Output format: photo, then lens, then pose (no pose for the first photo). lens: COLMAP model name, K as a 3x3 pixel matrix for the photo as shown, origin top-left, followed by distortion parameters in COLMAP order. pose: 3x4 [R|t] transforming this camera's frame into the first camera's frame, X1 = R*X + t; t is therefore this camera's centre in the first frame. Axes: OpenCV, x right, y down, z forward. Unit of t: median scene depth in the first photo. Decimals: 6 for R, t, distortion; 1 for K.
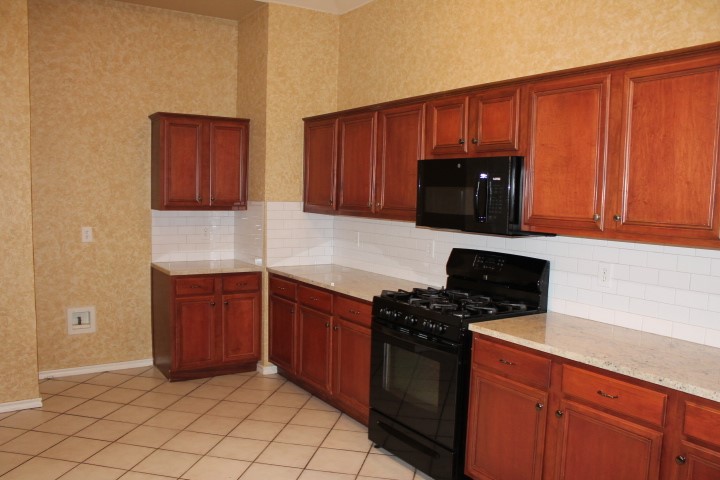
lens RADIAL K [[599.6, 0, 363.7], [0, 599.6, 249.4], [0, 0, 1]] dist [-0.147743, 0.121631]
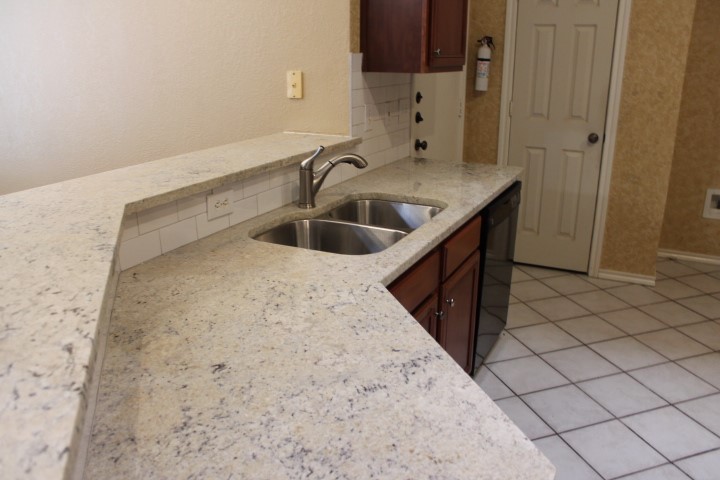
lens RADIAL K [[599.6, 0, 363.7], [0, 599.6, 249.4], [0, 0, 1]] dist [-0.147743, 0.121631]
pose [[0.499447, 0.256501, -0.827502, -0.022470], [-0.071978, 0.964149, 0.255415, 0.005158], [0.863349, -0.068004, 0.500003, 0.115281]]
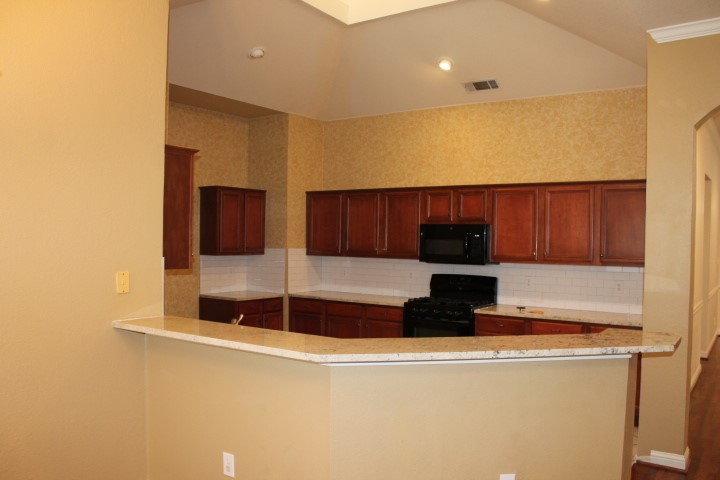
lens RADIAL K [[599.6, 0, 363.7], [0, 599.6, 249.4], [0, 0, 1]] dist [-0.147743, 0.121631]
pose [[0.927541, -0.016965, 0.373337, -0.640241], [0.041966, 0.997379, -0.058939, 0.019093], [-0.371358, 0.070336, 0.925822, -0.502497]]
